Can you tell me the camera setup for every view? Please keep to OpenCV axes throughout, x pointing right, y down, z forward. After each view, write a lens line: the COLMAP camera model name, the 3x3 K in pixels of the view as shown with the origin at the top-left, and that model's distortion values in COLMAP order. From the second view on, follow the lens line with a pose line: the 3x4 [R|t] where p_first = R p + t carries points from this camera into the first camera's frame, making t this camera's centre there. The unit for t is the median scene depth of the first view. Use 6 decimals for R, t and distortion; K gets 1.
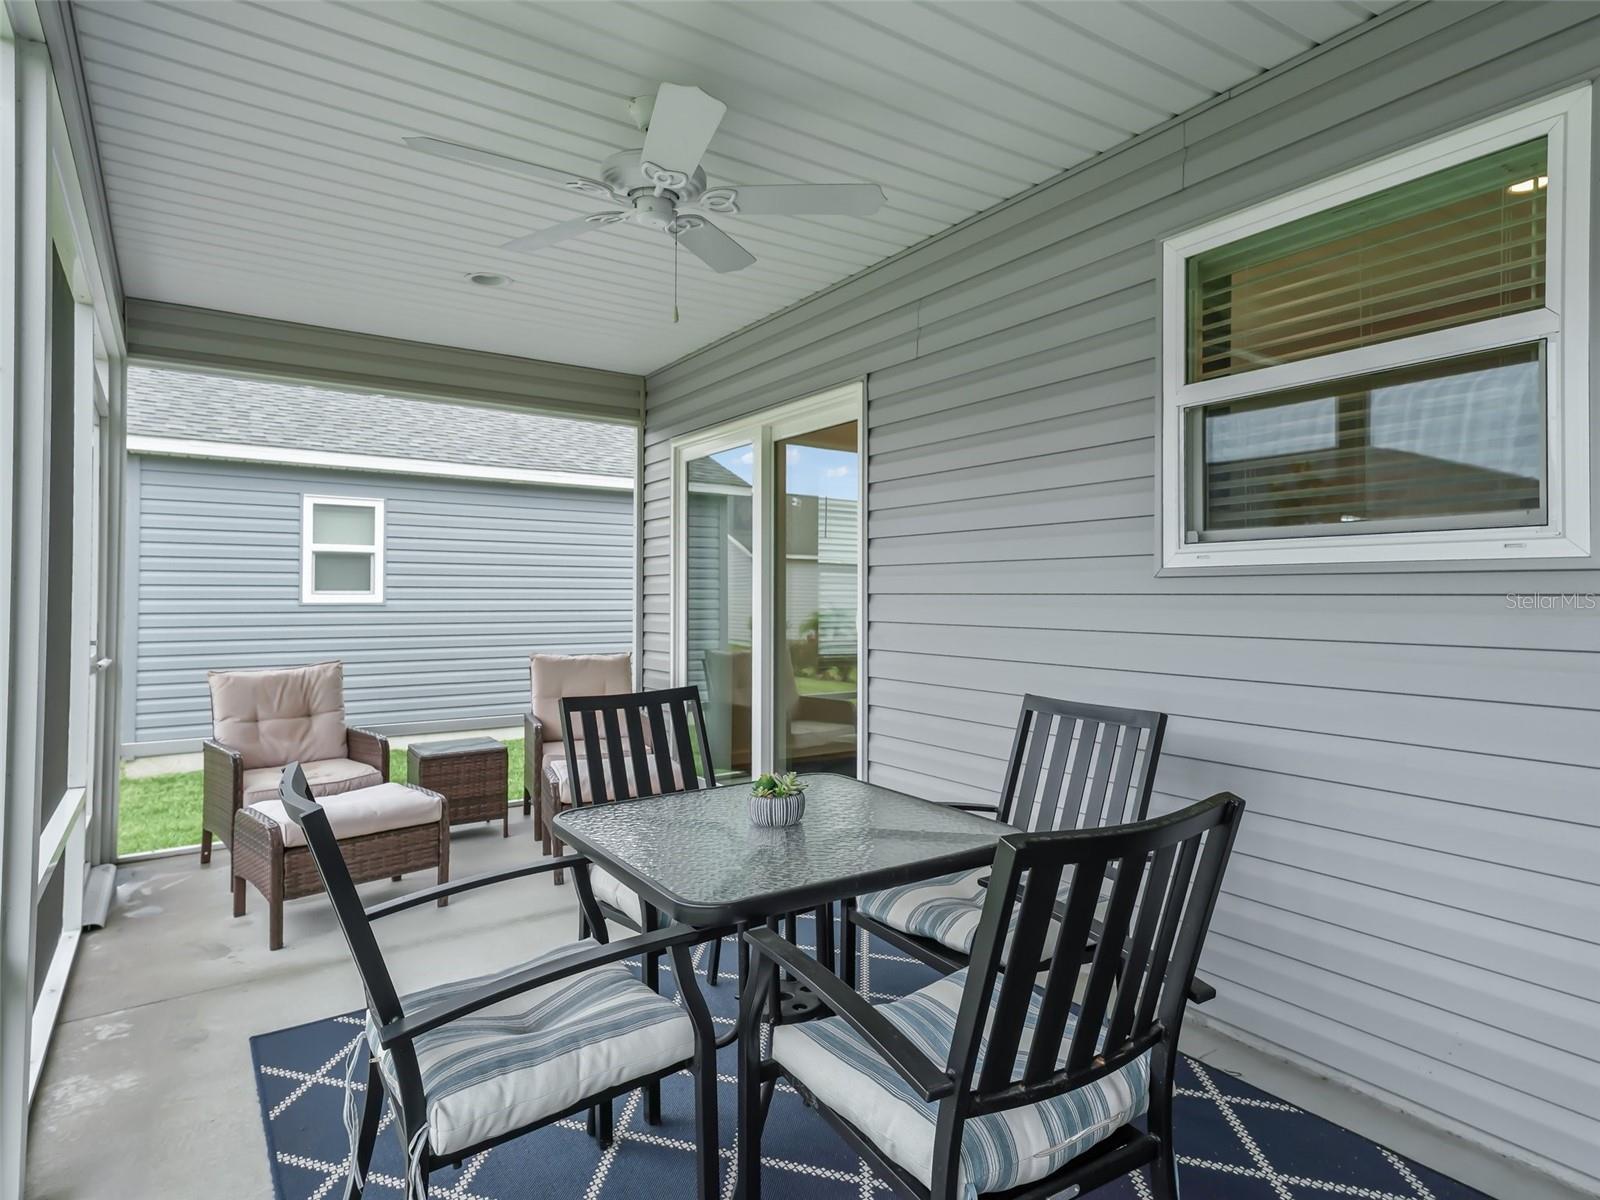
lens RADIAL K [[850.5, 0, 800.0], [0, 850.5, 600.0], [0, 0, 1]] dist [0.002856, 0.000371]
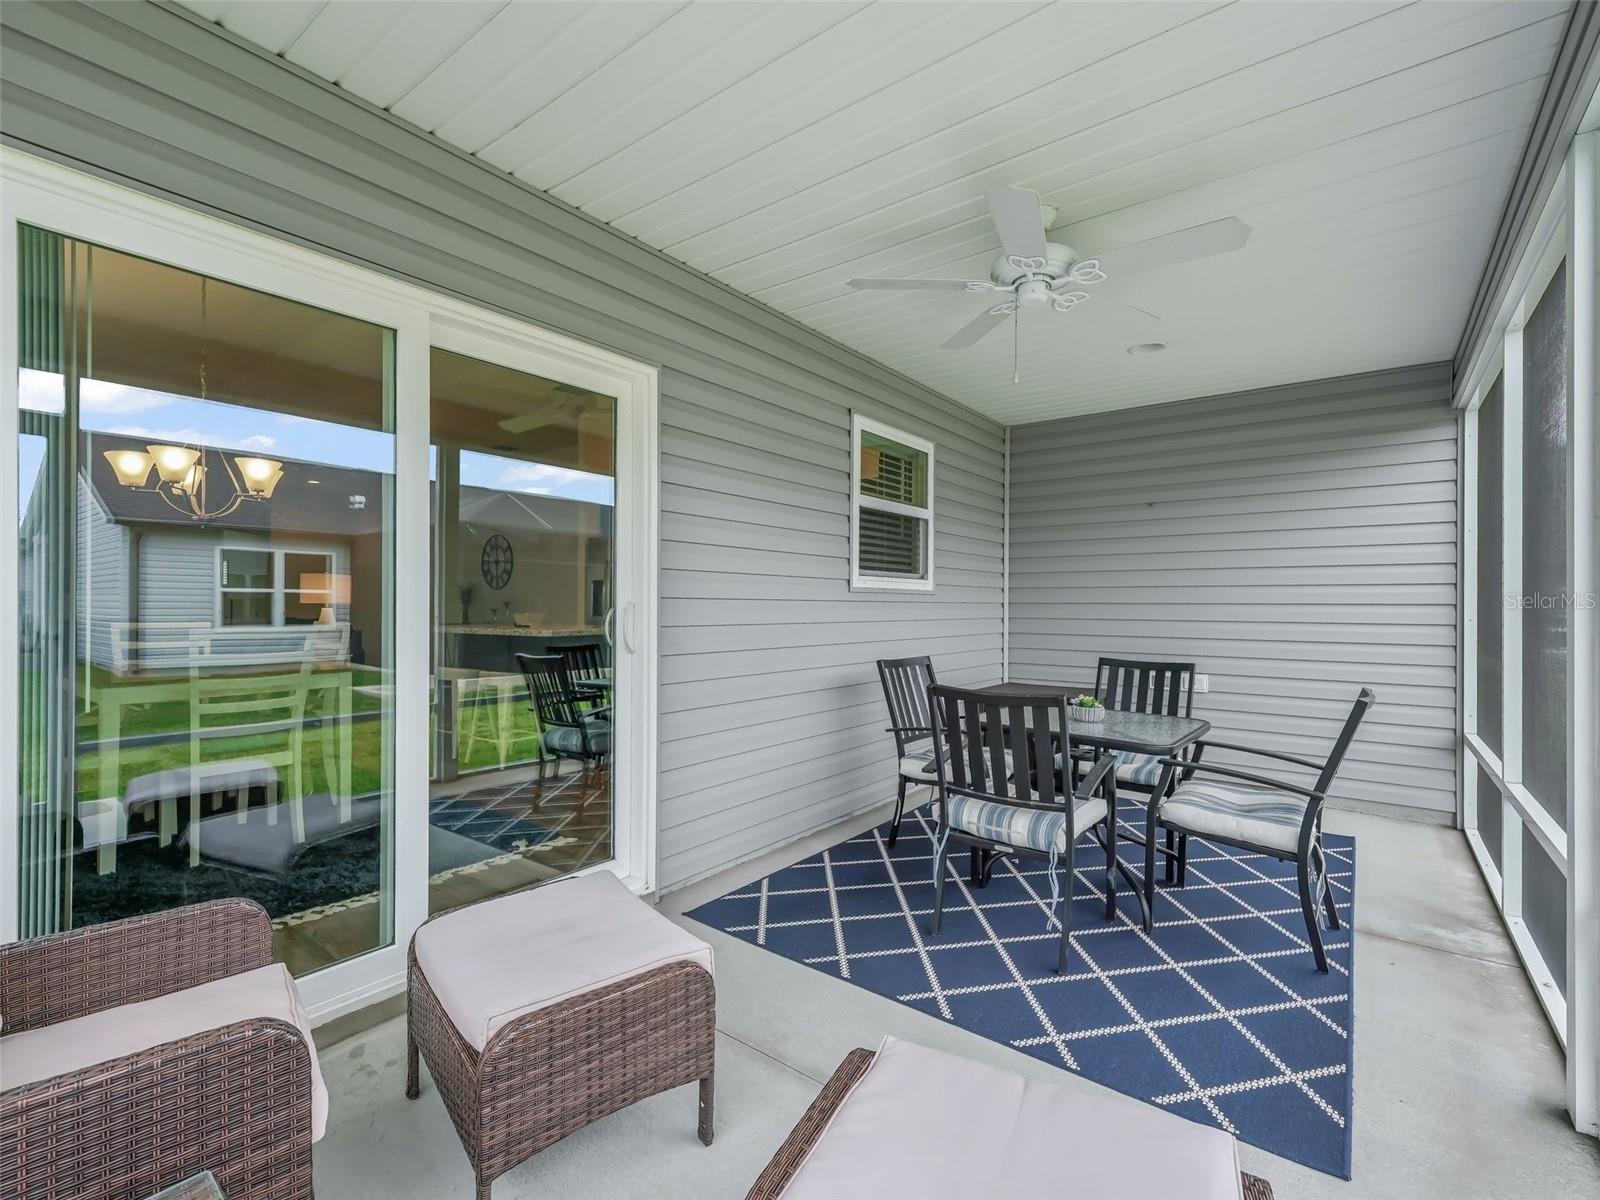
lens RADIAL K [[730.9, 0, 800.0], [0, 730.9, 600.0], [0, 0, 1]] dist [0.001802, 0.000120]
pose [[-0.316924, -0.000666, 0.948451, -1.096139], [-0.007921, 0.999967, -0.001944, -0.005516], [-0.948418, -0.008128, -0.316919, 1.663582]]
